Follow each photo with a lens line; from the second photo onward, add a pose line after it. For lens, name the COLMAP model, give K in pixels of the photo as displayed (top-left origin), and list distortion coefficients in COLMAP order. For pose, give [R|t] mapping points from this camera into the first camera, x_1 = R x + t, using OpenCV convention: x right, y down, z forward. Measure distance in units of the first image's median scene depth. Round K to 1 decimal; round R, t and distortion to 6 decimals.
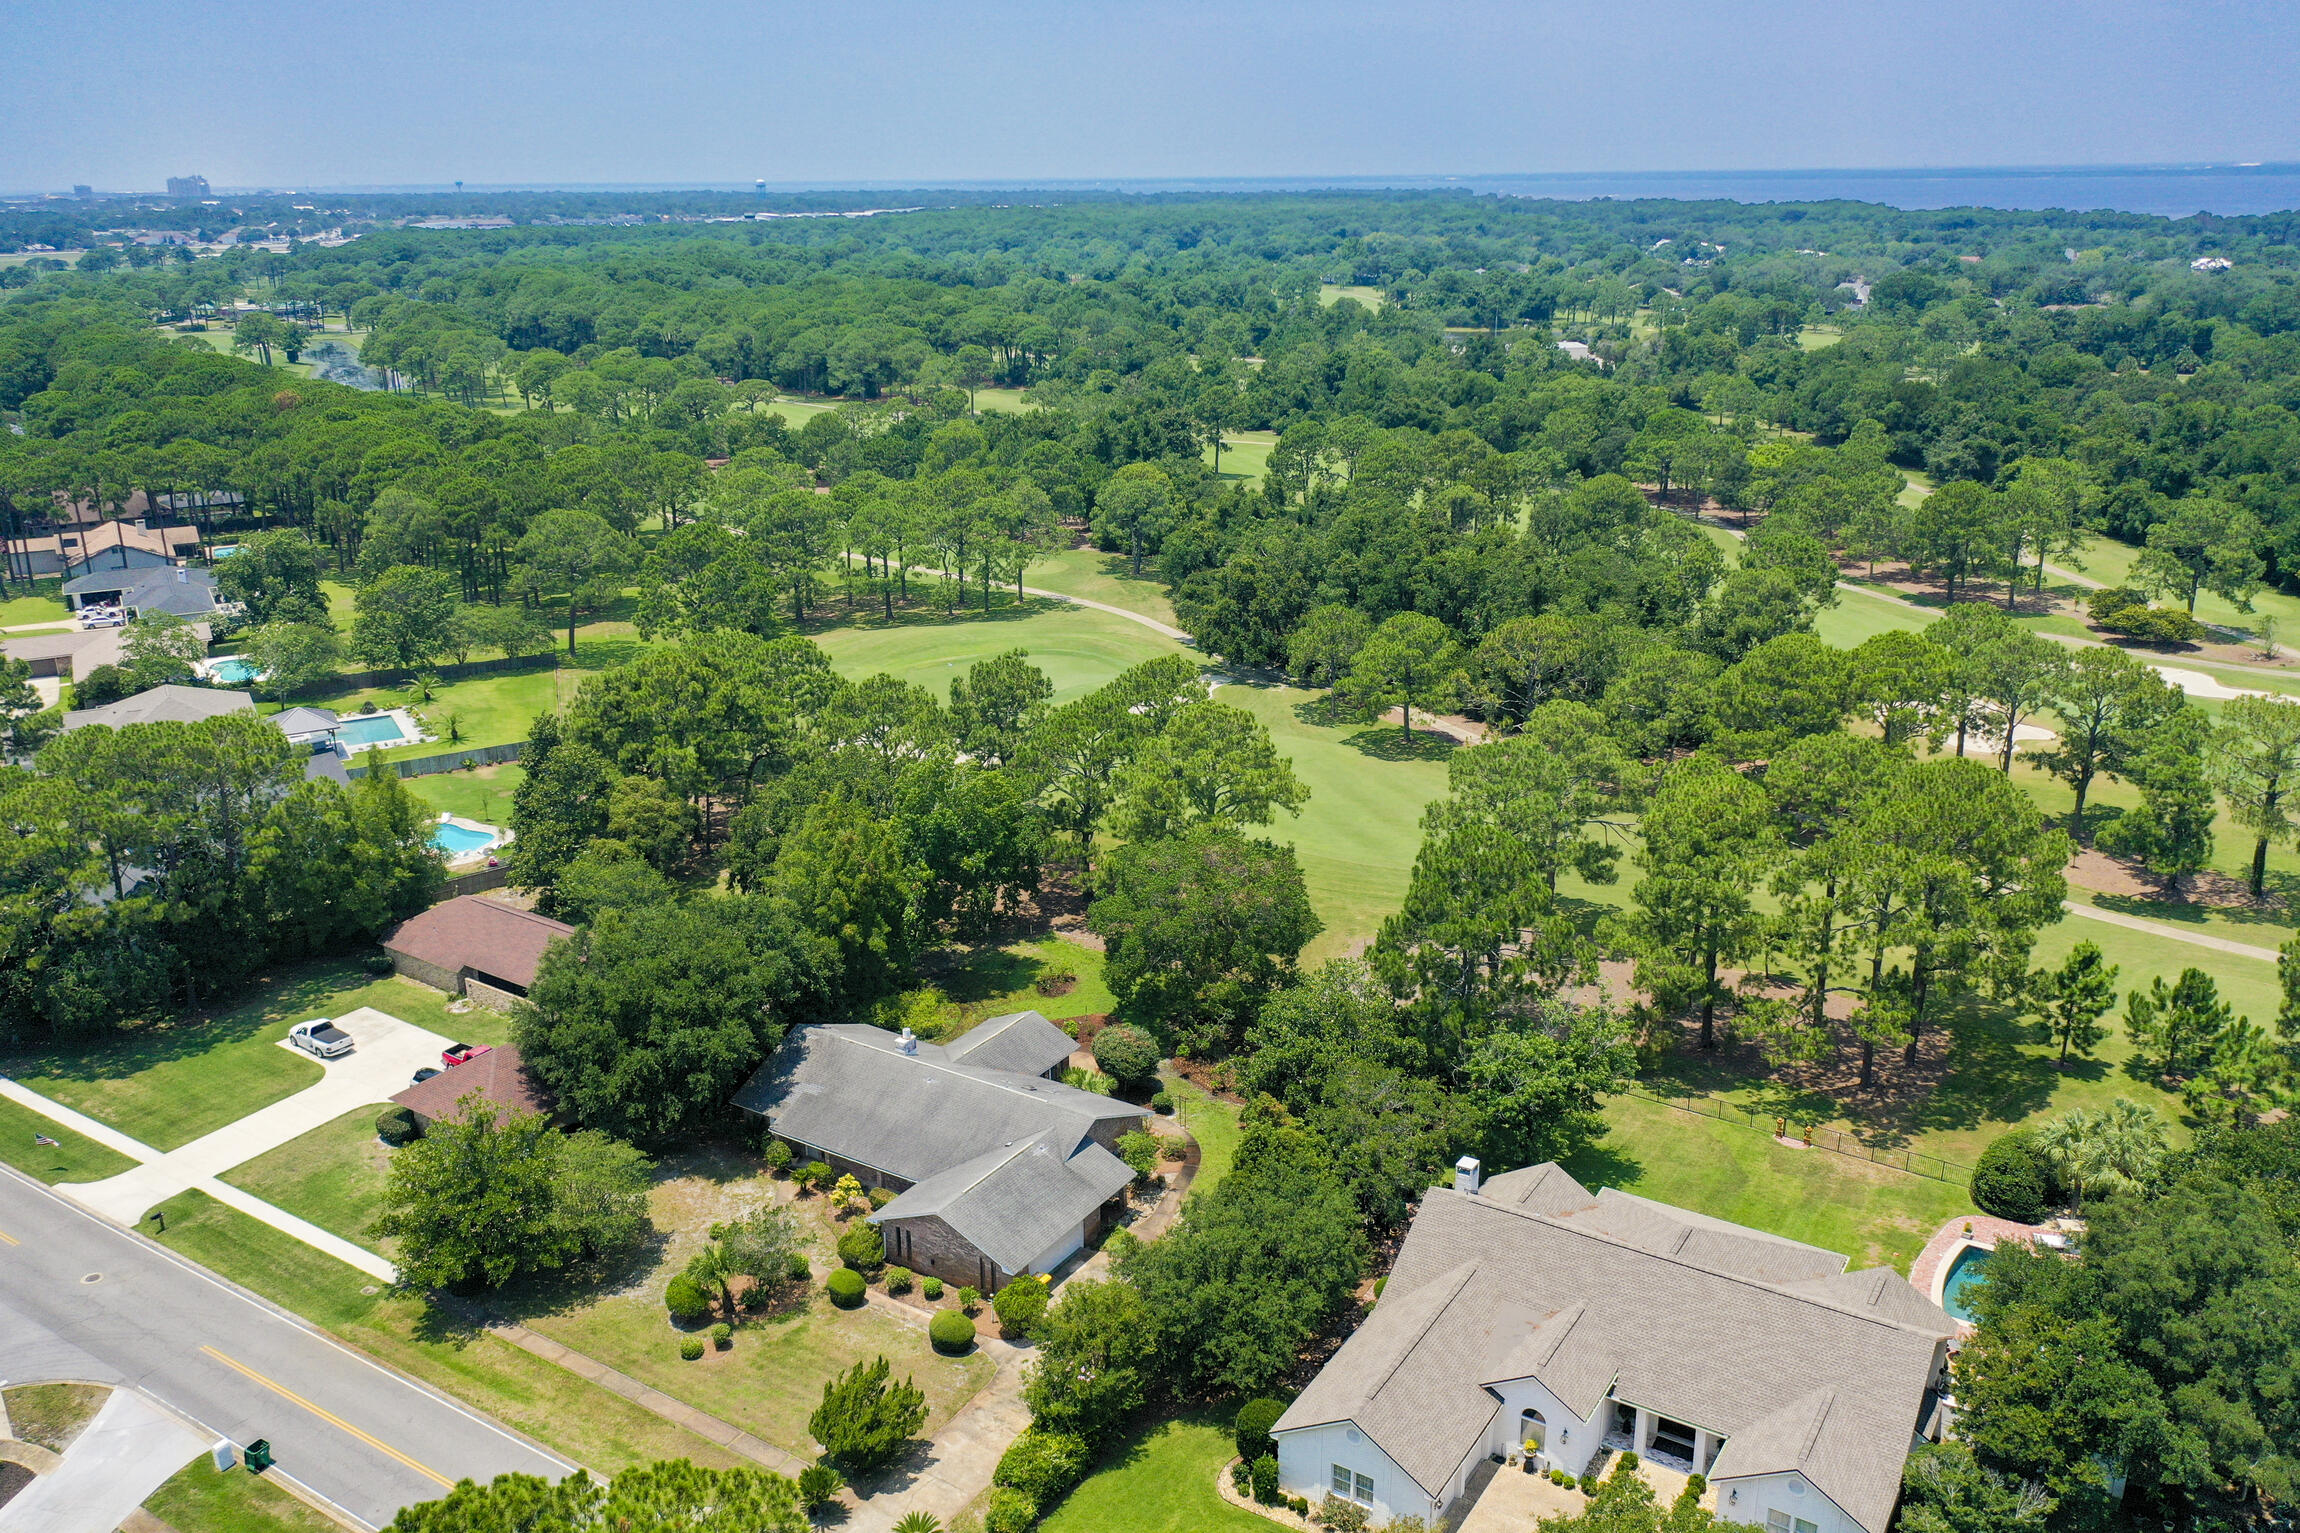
lens RADIAL K [[1809.9, 0, 1147.9], [0, 1809.9, 802.7], [0, 0, 1]] dist [0.010527, 0.003607]
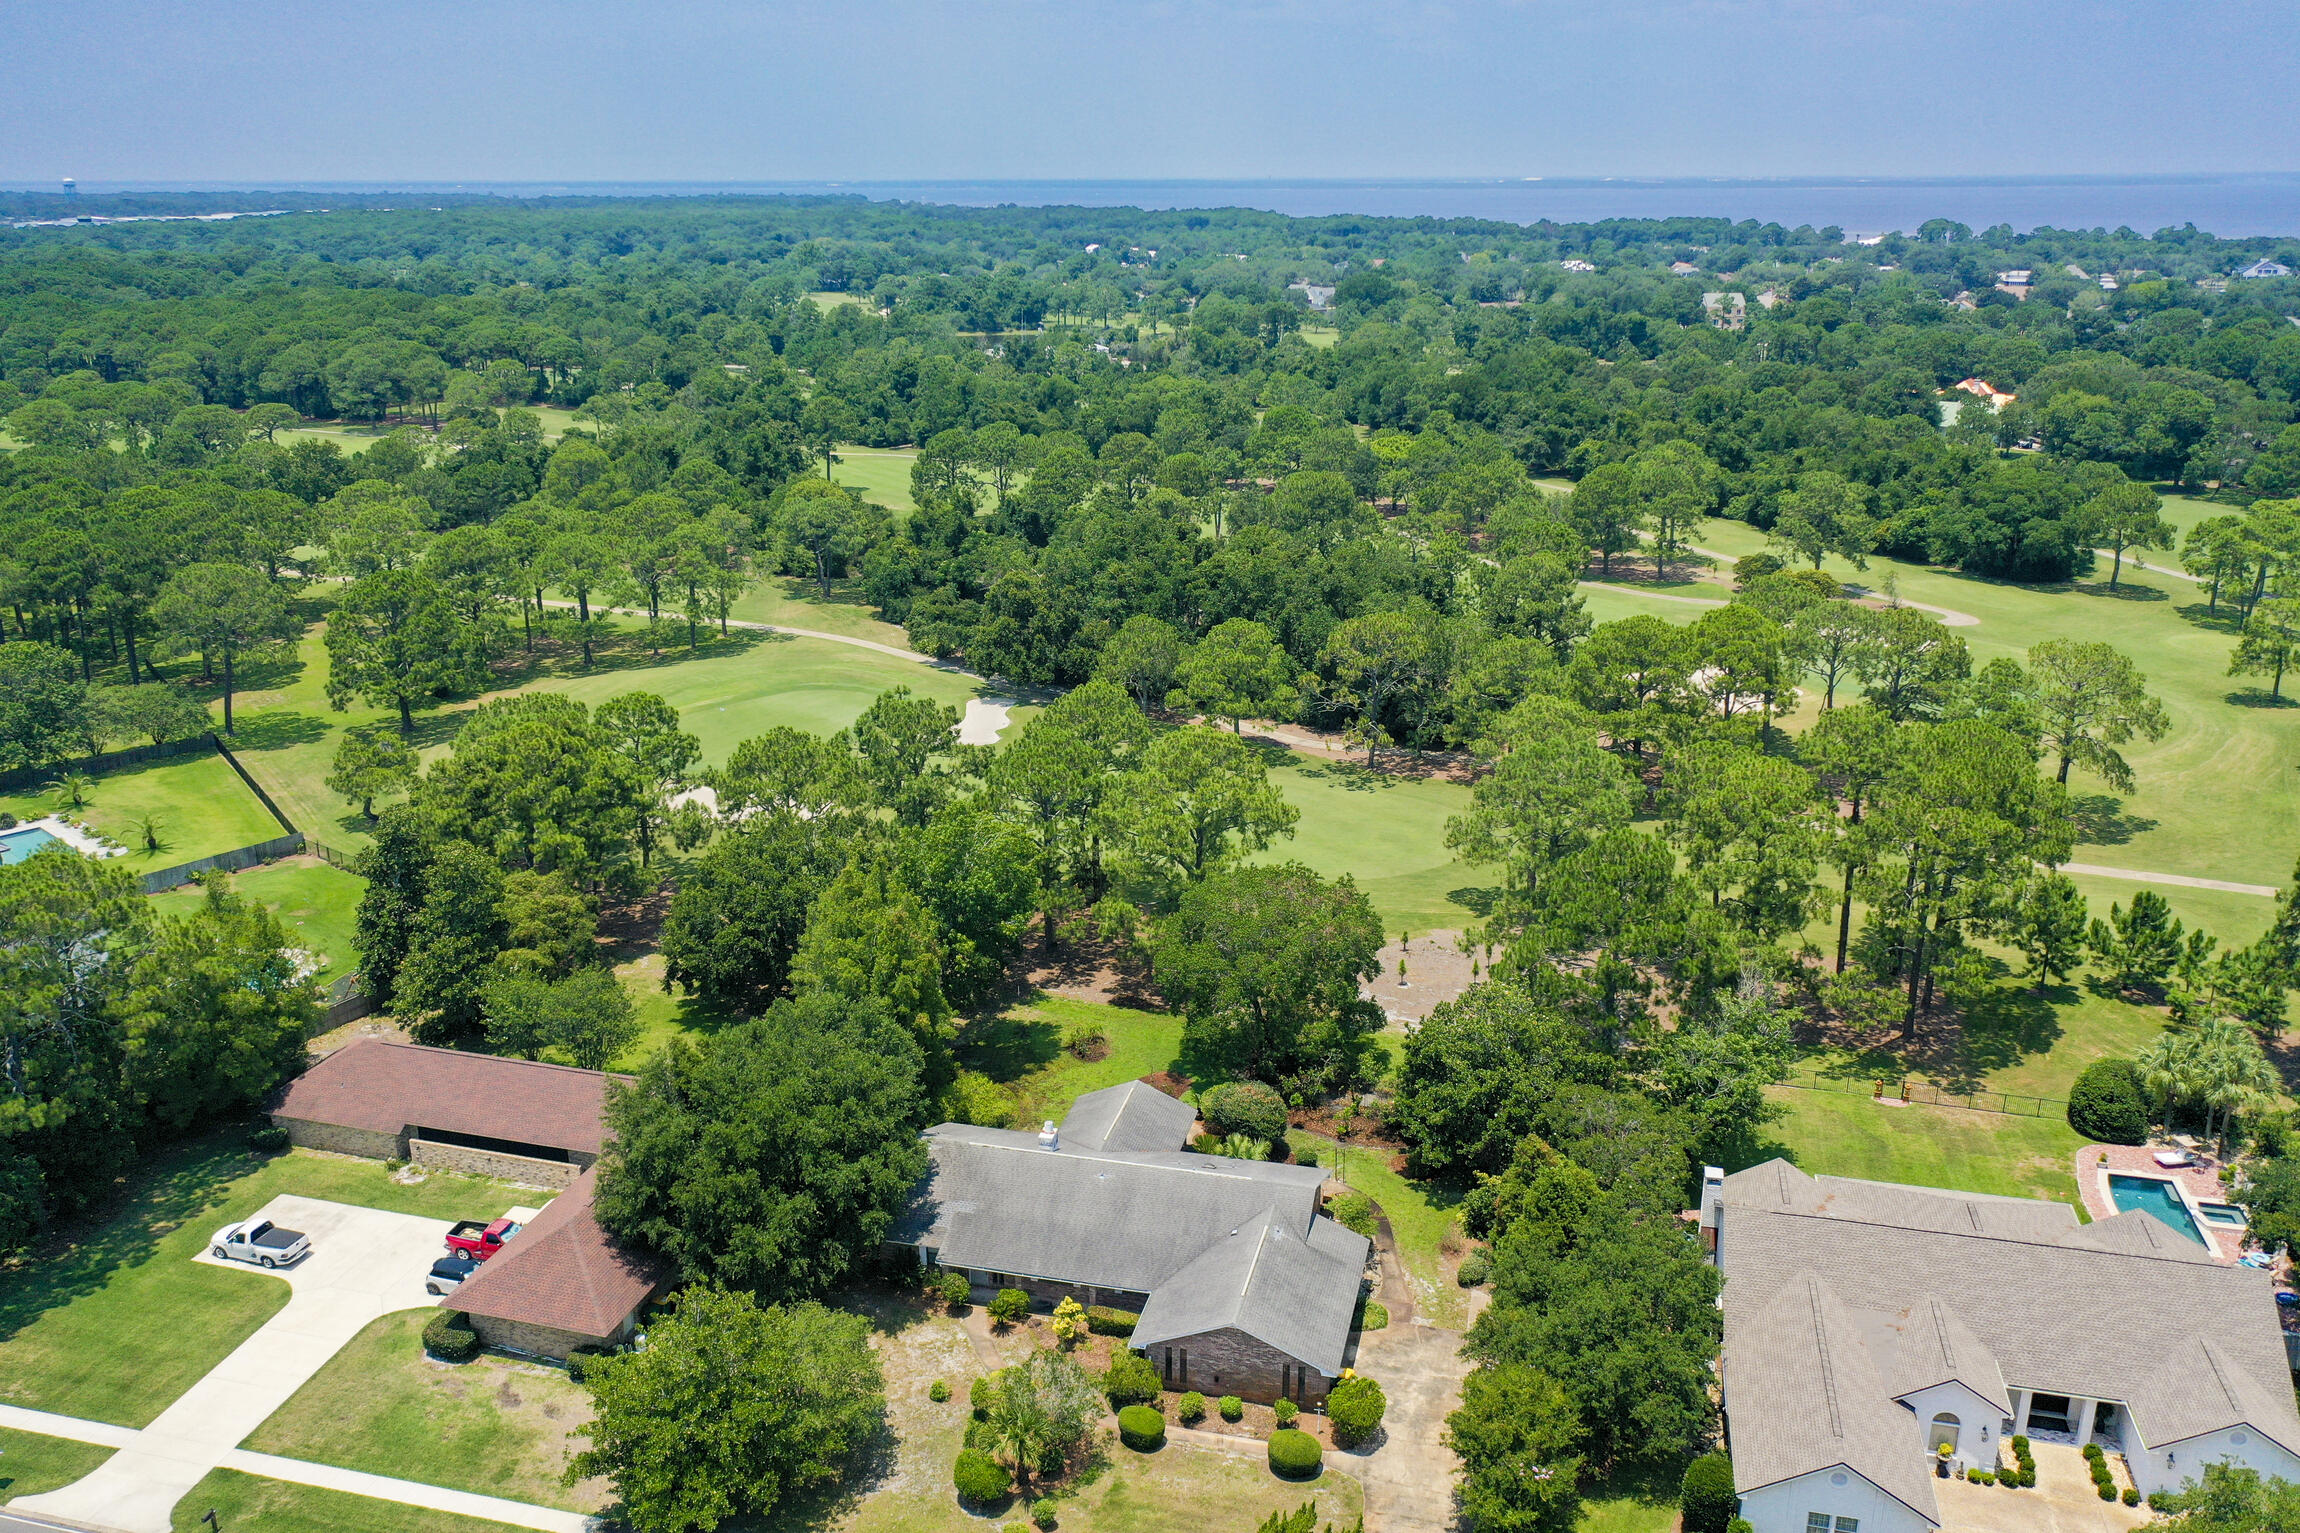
lens RADIAL K [[1813.3, 0, 1150.0], [0, 1813.3, 766.5], [0, 0, 1]] dist [0.005783, 0.002604]
pose [[0.947227, -0.091362, 0.307269, -0.280957], [0.097893, 0.995180, -0.005876, -0.031970], [-0.305251, 0.035646, 0.951605, 0.103864]]
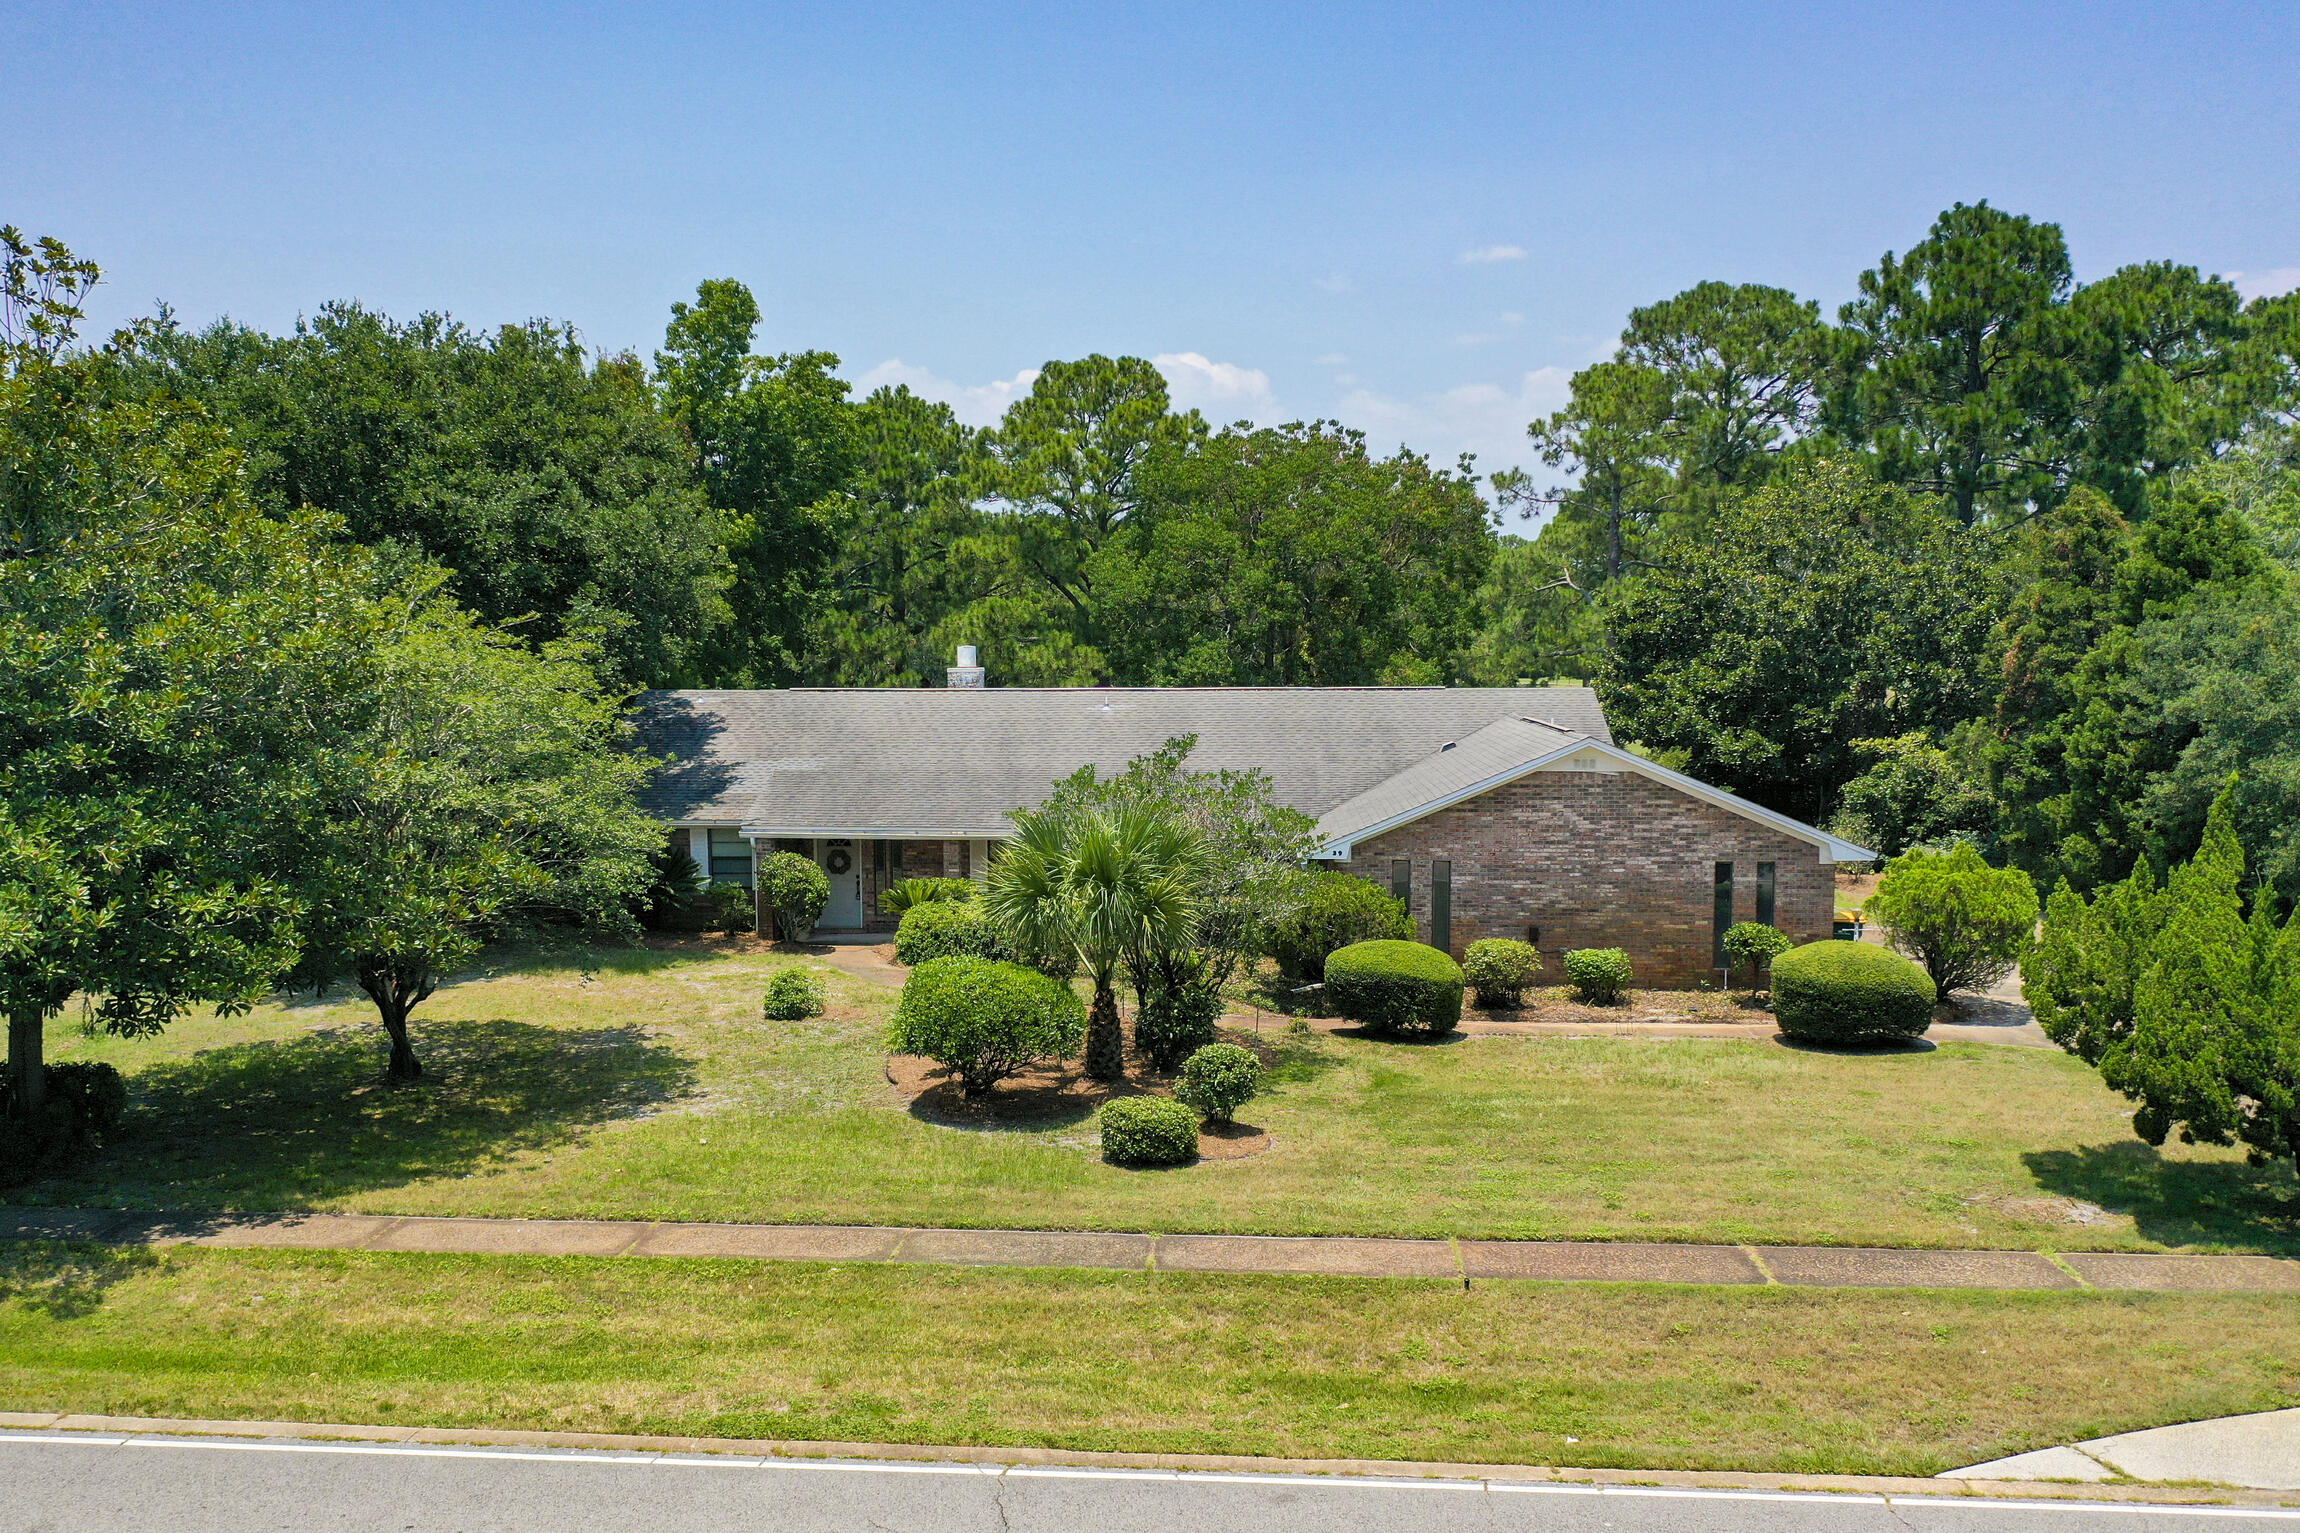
lens RADIAL K [[1949.6, 0, 1089.2], [0, 1949.6, 814.8], [0, 0, 1]] dist [0.004610, -0.001104]
pose [[0.885201, -0.036317, 0.463789, -0.254768], [0.147651, 0.967335, -0.206063, 0.208355], [-0.441156, 0.250886, 0.861648, 0.506873]]
